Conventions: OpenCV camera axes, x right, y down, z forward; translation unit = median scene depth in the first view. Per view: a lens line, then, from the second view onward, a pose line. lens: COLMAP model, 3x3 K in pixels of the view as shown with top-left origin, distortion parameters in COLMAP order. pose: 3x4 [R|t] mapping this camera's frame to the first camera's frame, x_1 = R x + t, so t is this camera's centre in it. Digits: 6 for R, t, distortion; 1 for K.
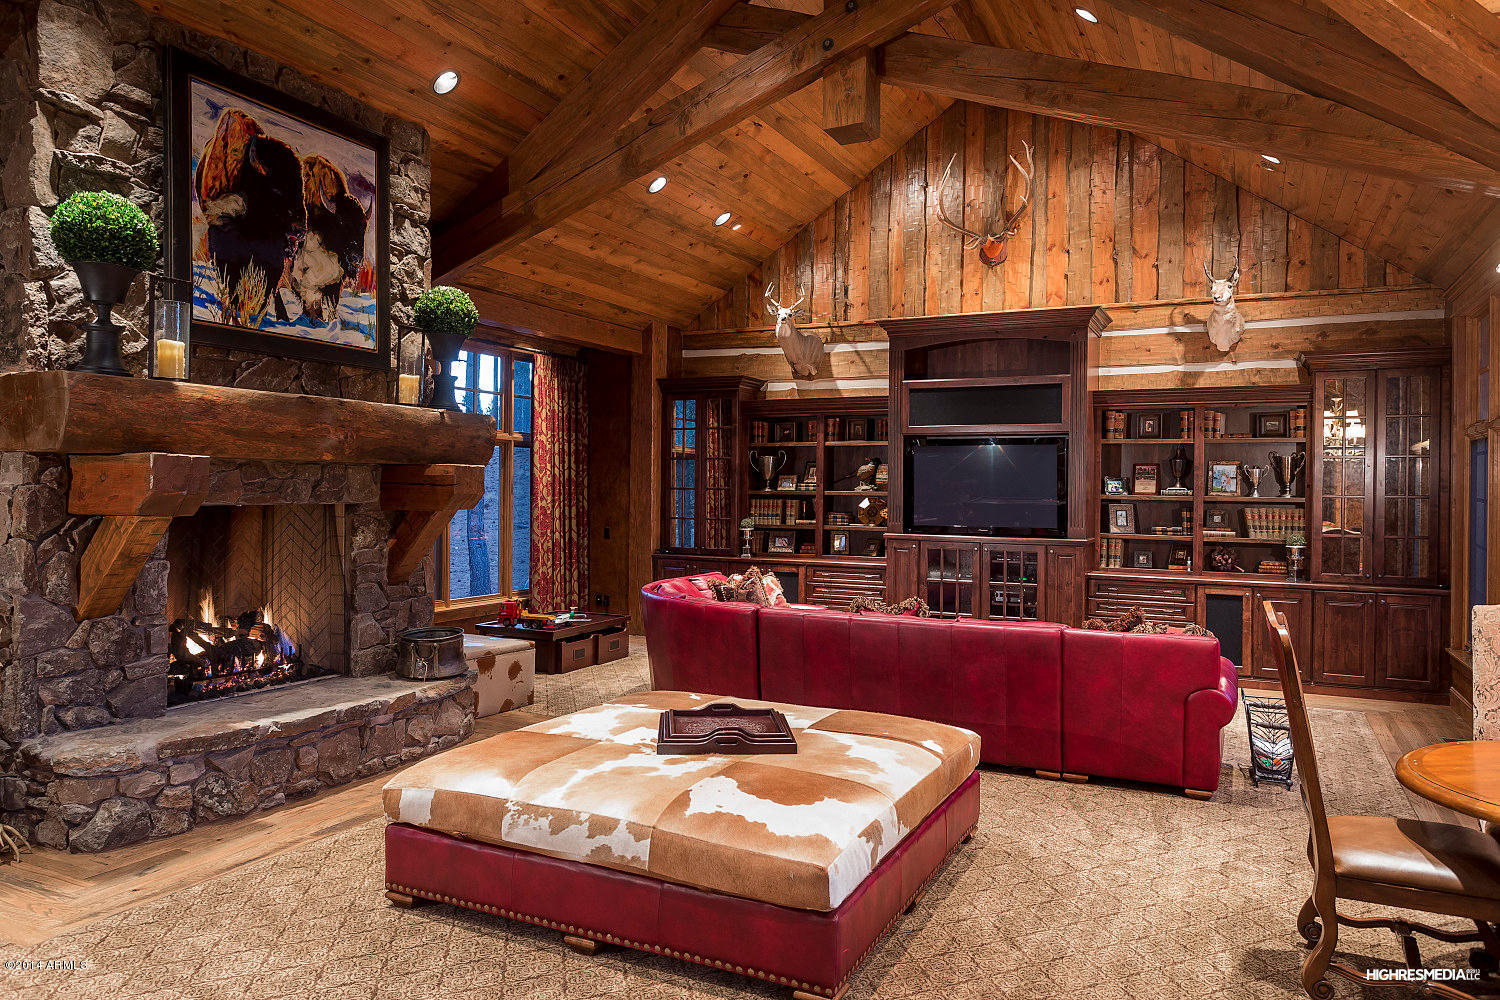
lens RADIAL K [[1022.0, 0, 748.2], [0, 1022.0, 497.4], [0, 0, 1]] dist [0.001736, 0.000691]
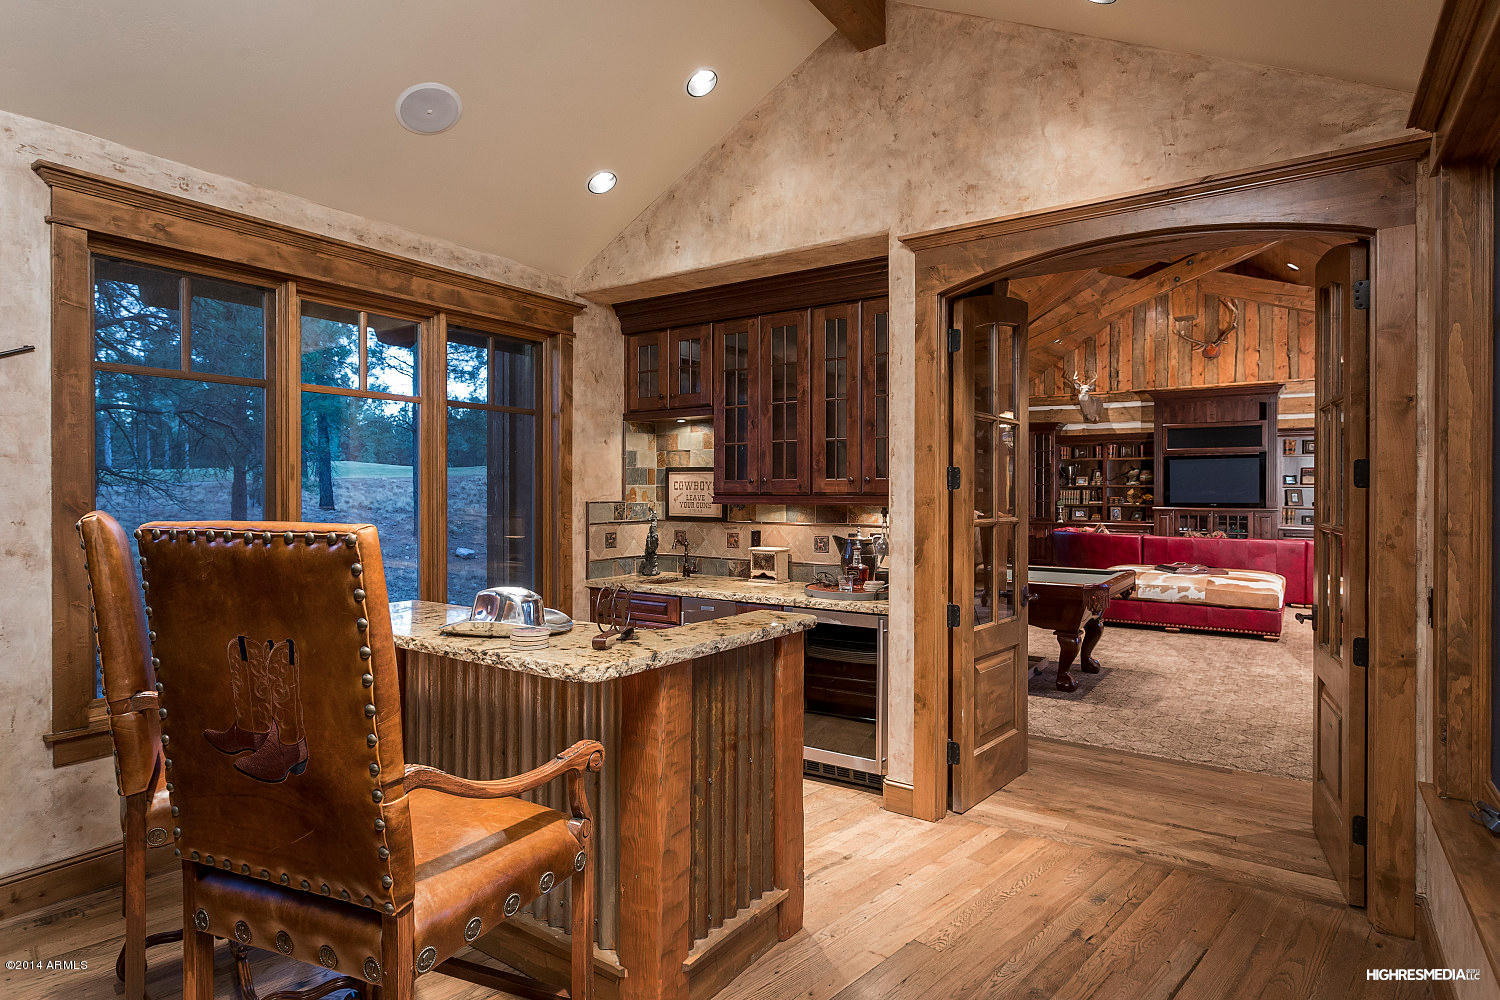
lens RADIAL K [[809.5, 0, 751.1], [0, 809.5, 493.8], [0, 0, 1]] dist [0.002618, 0.000227]
pose [[0.990071, -0.008737, -0.140299, -0.564328], [0.007684, 0.999938, -0.008049, 0.026210], [0.140360, 0.006891, 0.990076, -0.817566]]
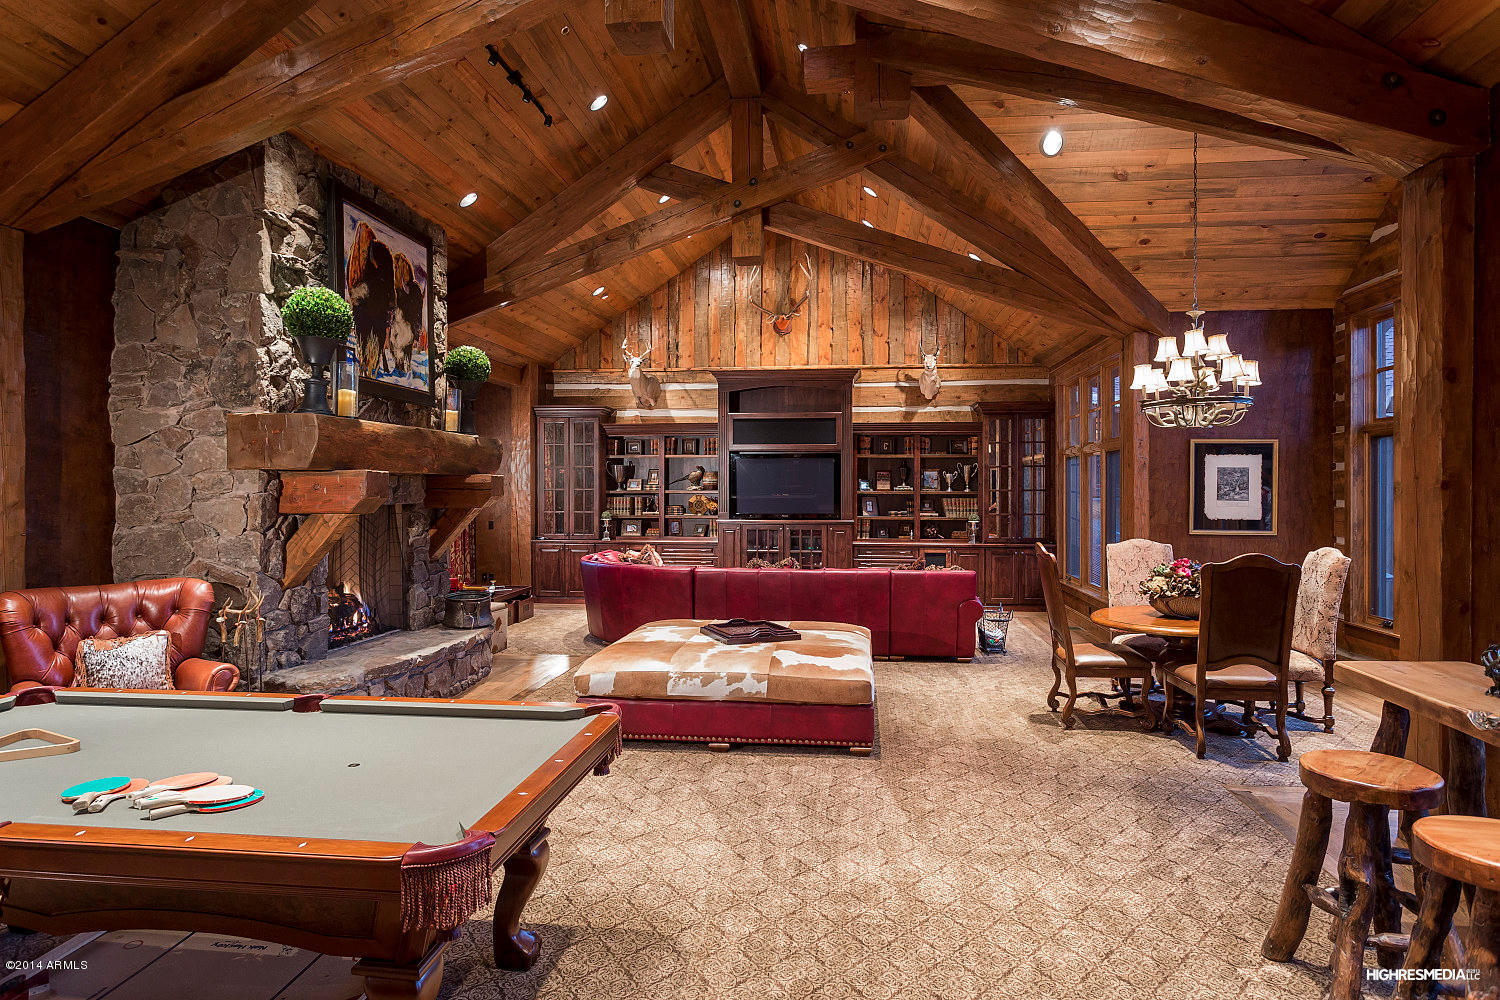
lens RADIAL K [[872.1, 0, 760.4], [0, 872.1, 493.1], [0, 0, 1]] dist [-0.003912, 0.001632]
pose [[0.941362, -0.011598, 0.337200, -0.326176], [0.012040, 0.999927, 0.000781, -0.003373], [-0.337184, 0.003324, 0.941433, -0.247248]]
